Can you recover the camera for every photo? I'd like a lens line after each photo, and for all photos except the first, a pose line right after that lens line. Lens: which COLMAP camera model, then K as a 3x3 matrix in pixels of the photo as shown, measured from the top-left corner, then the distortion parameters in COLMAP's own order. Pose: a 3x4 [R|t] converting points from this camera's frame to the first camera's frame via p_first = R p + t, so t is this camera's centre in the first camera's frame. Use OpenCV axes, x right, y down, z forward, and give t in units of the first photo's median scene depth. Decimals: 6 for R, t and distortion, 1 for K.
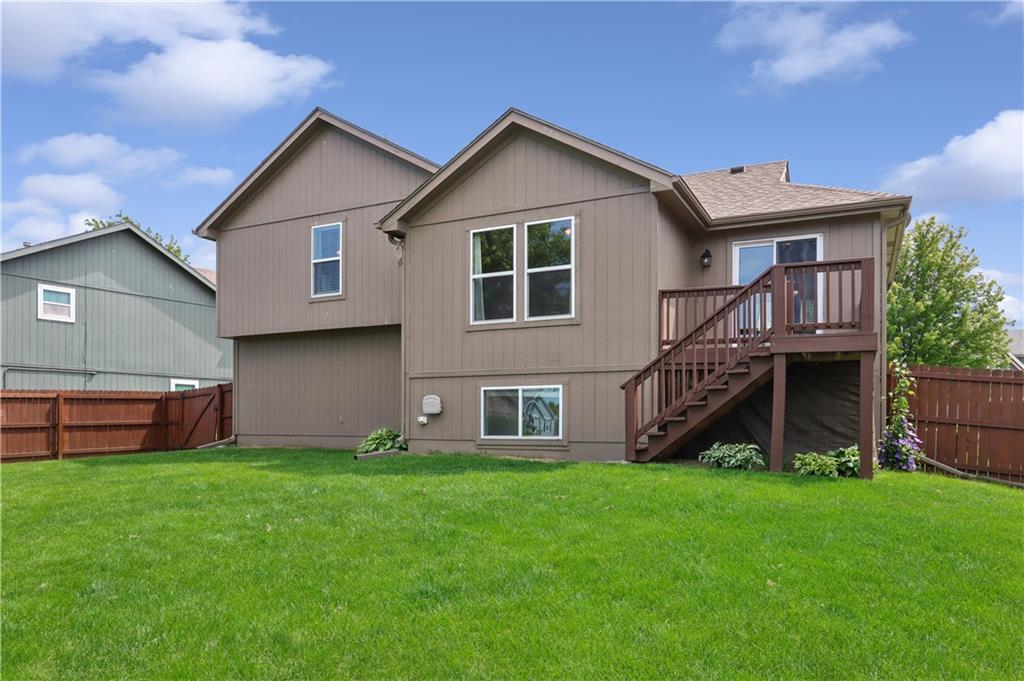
lens RADIAL K [[703.9, 0, 511.2], [0, 703.9, 400.2], [0, 0, 1]] dist [-0.020656, 0.001420]
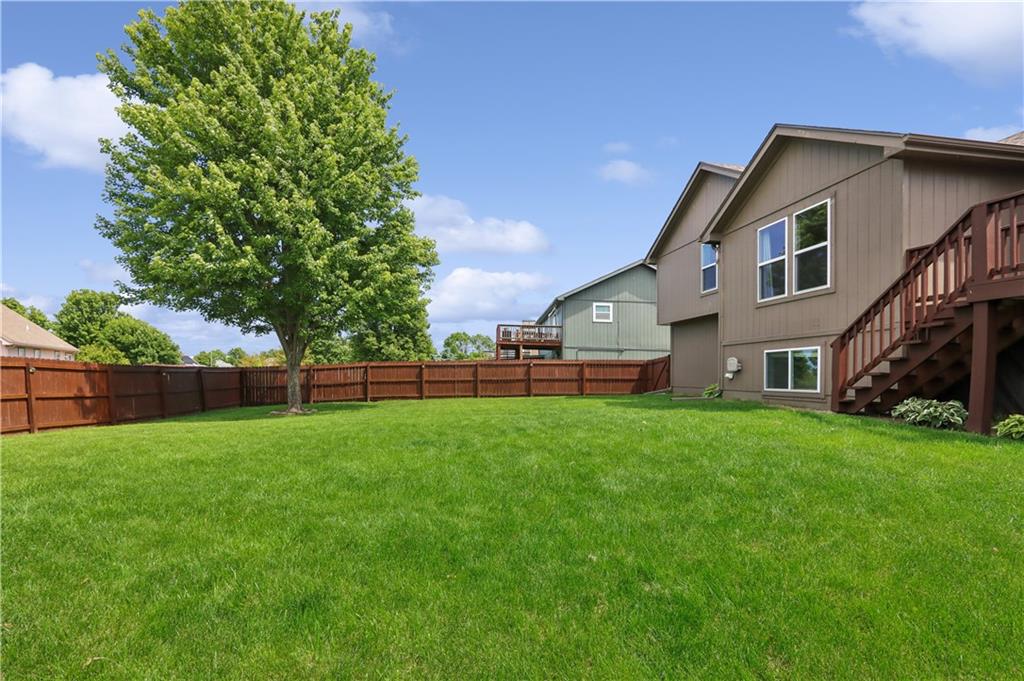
lens RADIAL K [[476.4, 0, 502.8], [0, 476.4, 374.2], [0, 0, 1]] dist [0.004315, 0.001696]
pose [[0.596601, 0.006671, -0.802510, 0.367458], [0.004779, 0.999918, 0.011865, 0.012059], [0.802524, -0.010914, 0.596520, 0.097598]]
